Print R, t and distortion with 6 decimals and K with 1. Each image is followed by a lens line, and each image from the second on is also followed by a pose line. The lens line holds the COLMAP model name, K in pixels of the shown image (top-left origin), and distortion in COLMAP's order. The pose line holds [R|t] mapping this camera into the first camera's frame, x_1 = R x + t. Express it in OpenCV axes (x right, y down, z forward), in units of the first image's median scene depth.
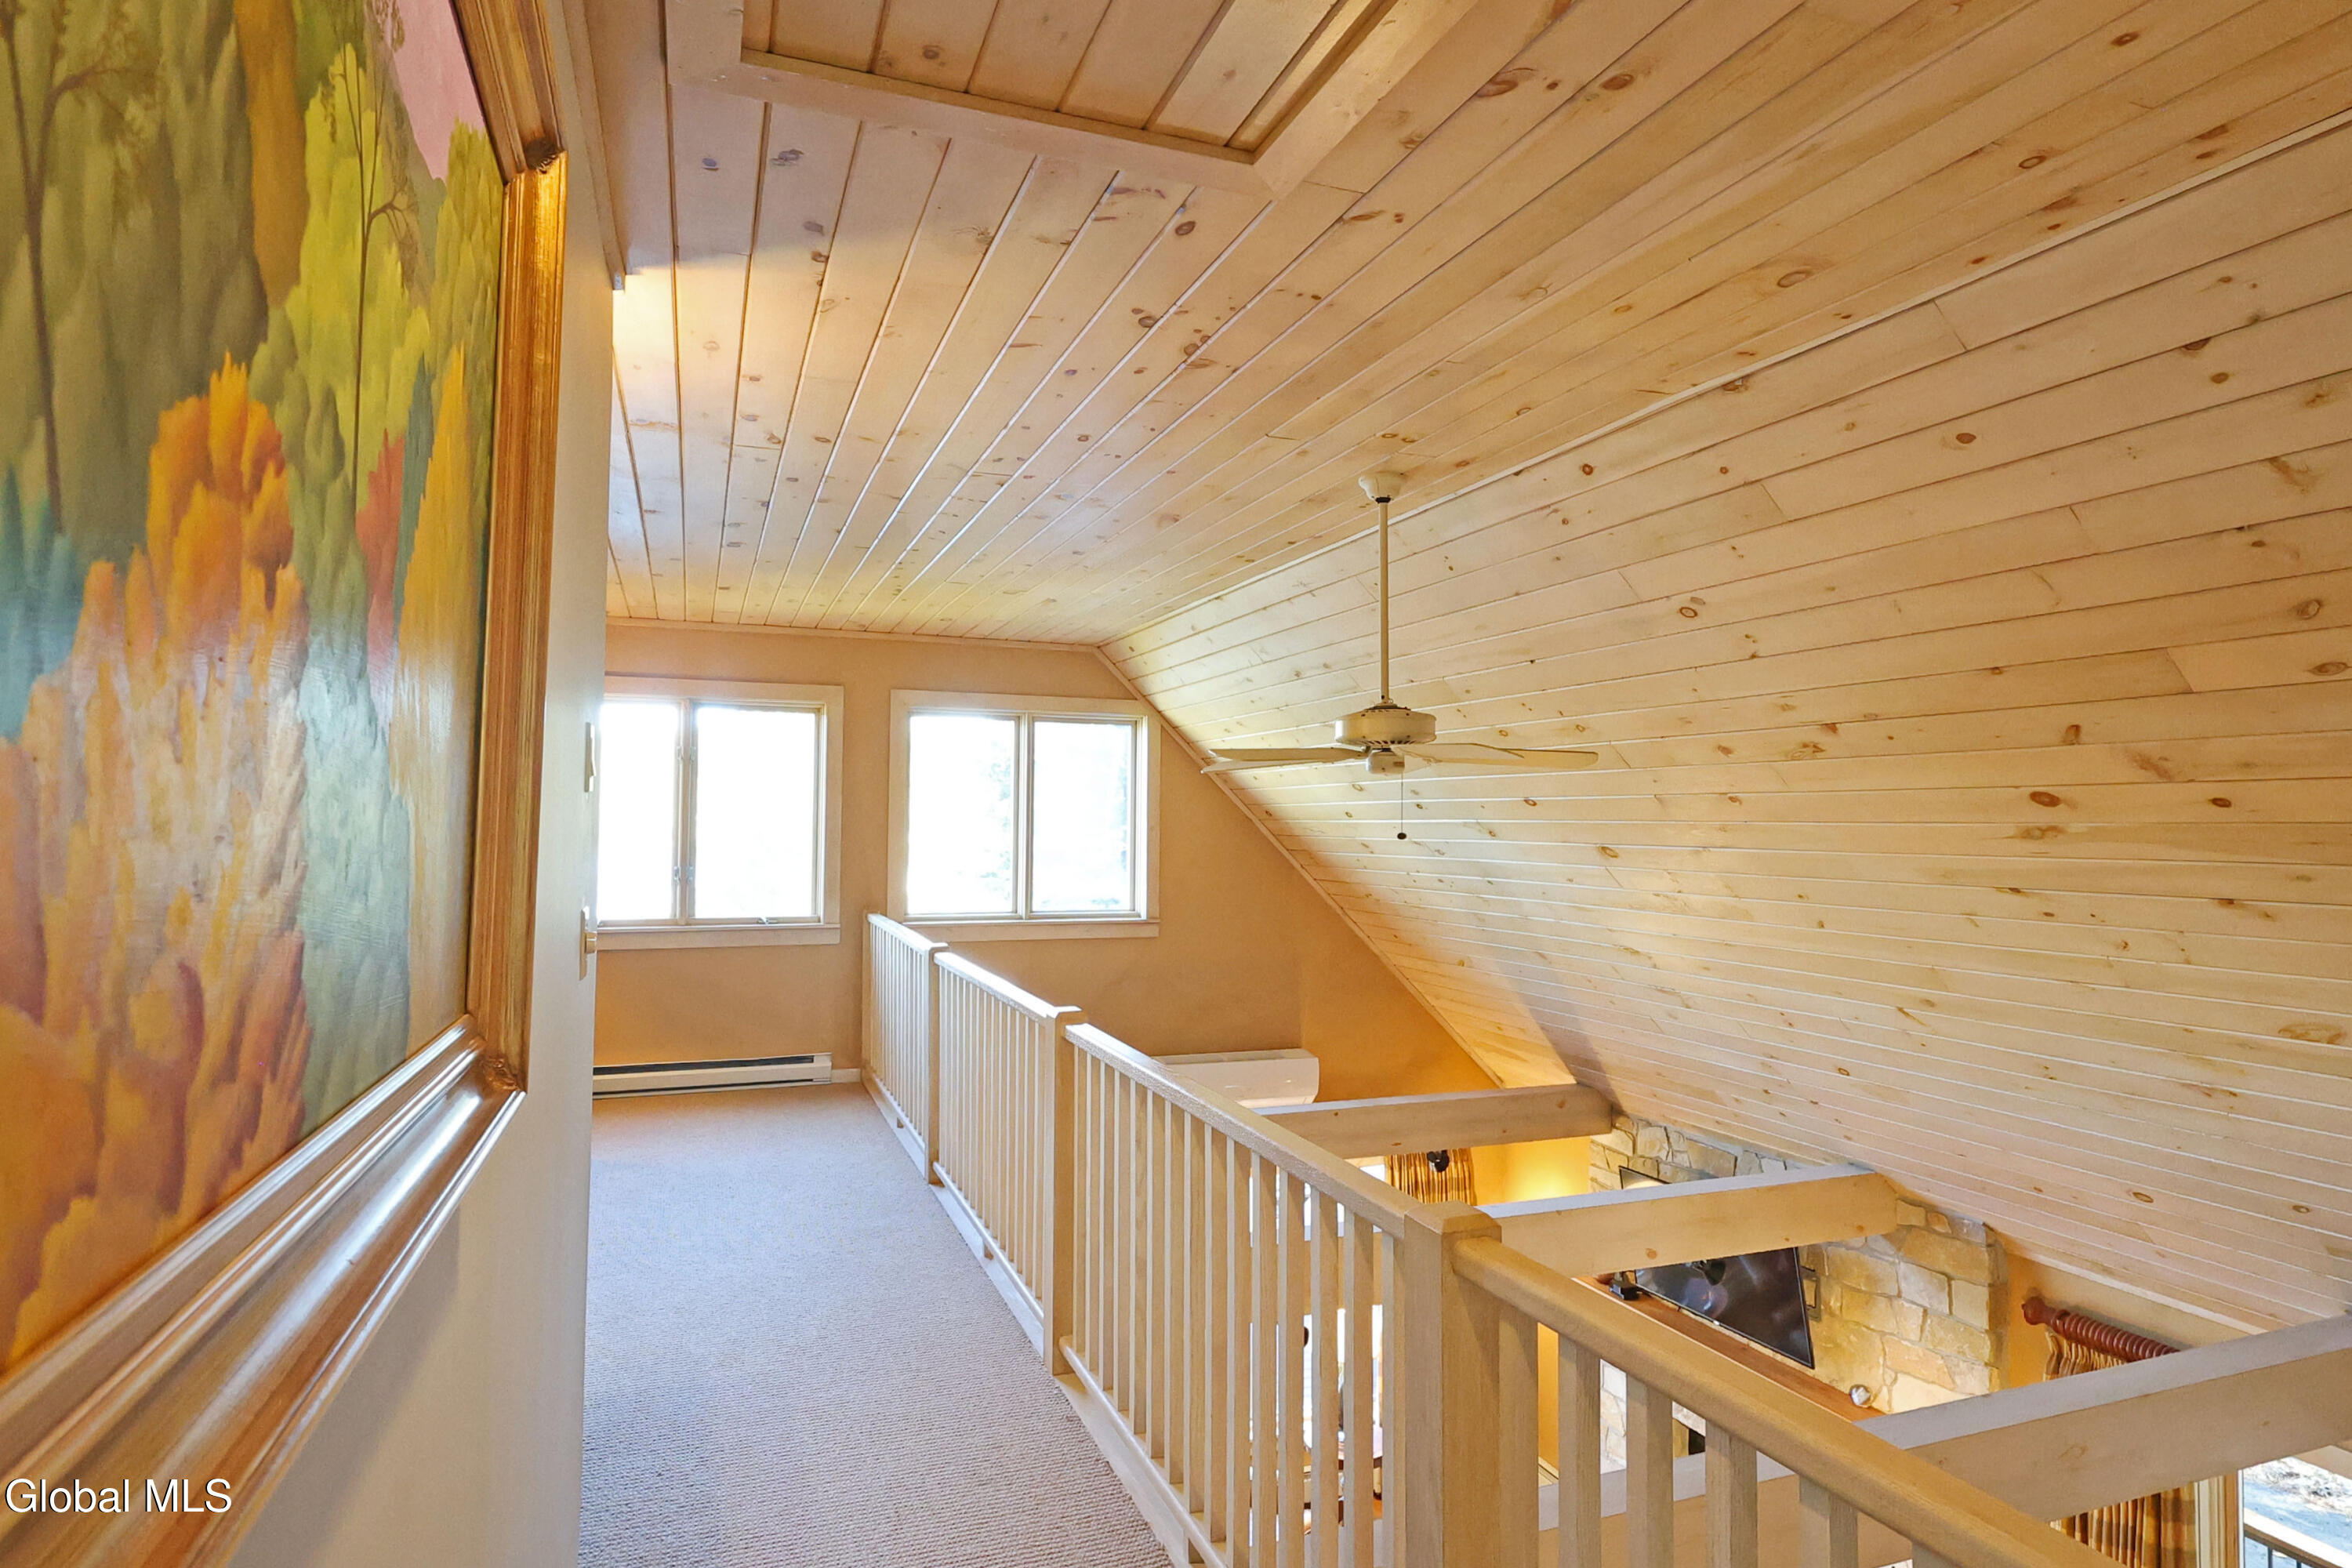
lens RADIAL K [[1318.6, 0, 1176.0], [0, 1318.6, 784.0], [0, 0, 1]] dist [-0.002507, -0.000404]
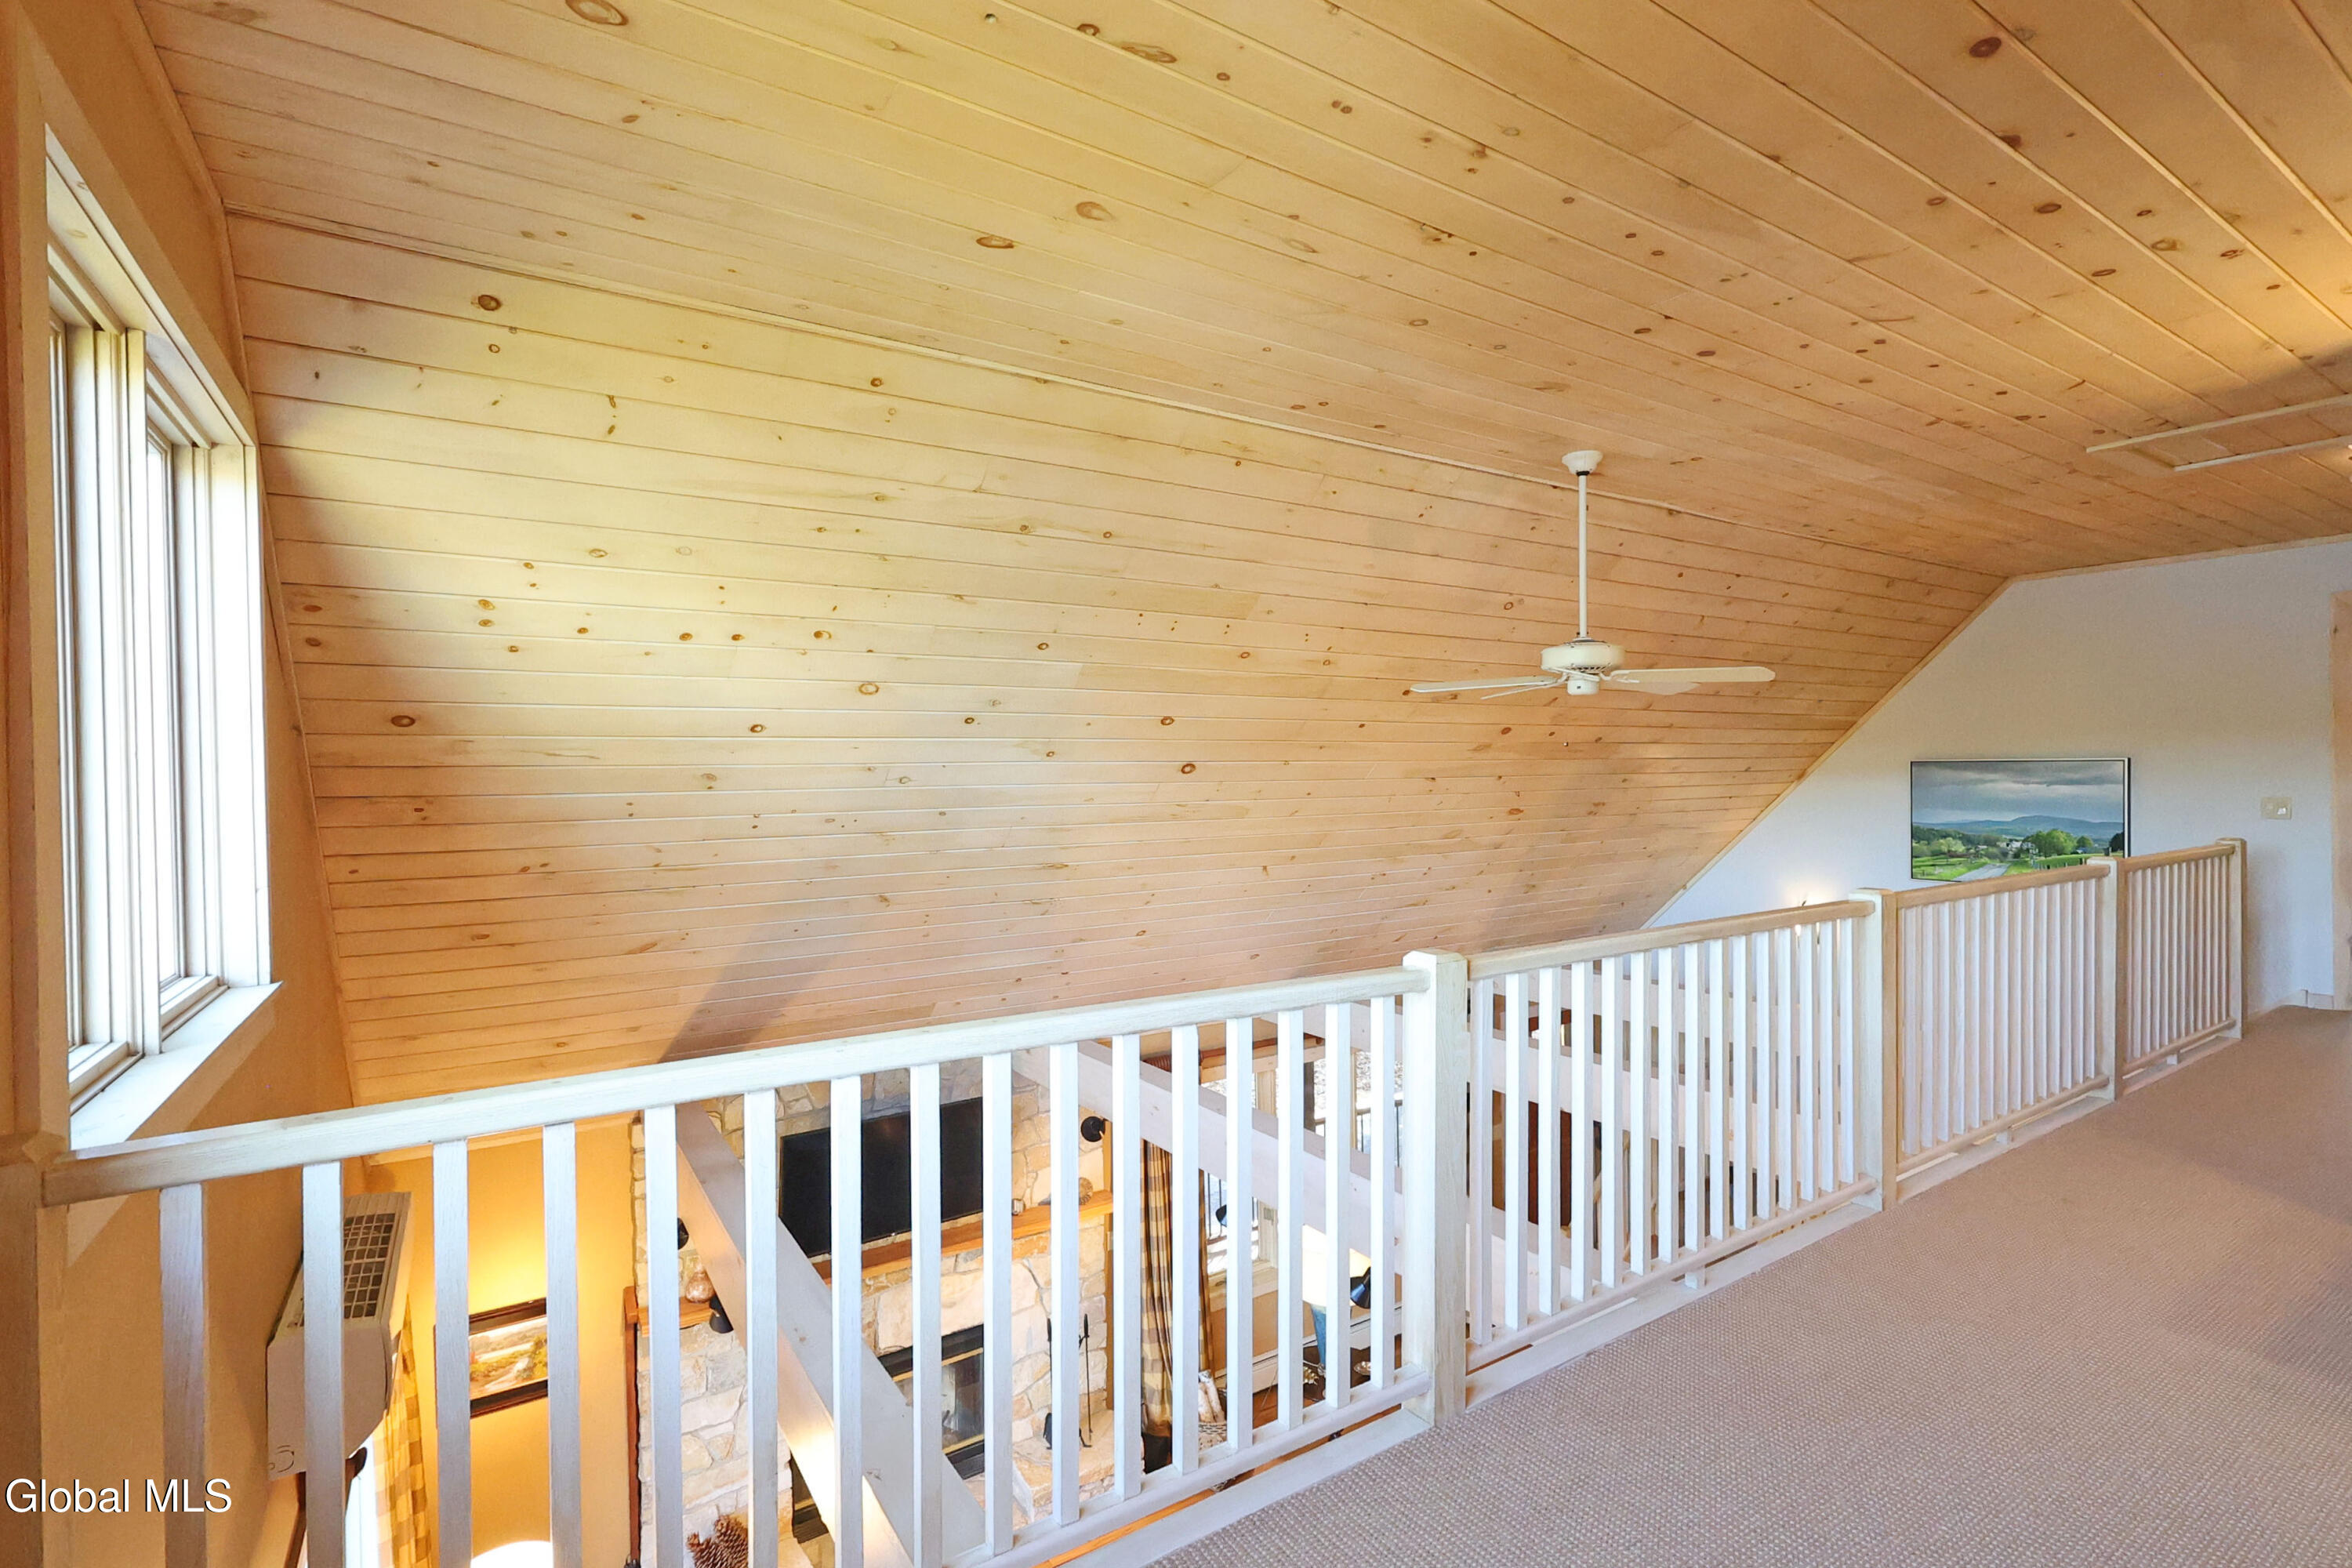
lens RADIAL K [[1079.3, 0, 1176.0], [0, 1079.3, 784.0], [0, 0, 1]] dist [0.000602, 0.000281]
pose [[-0.213081, -0.021467, 0.976799, -0.811033], [-0.024030, 0.999571, 0.016726, 0.072742], [-0.976739, -0.019908, -0.213505, 1.690567]]
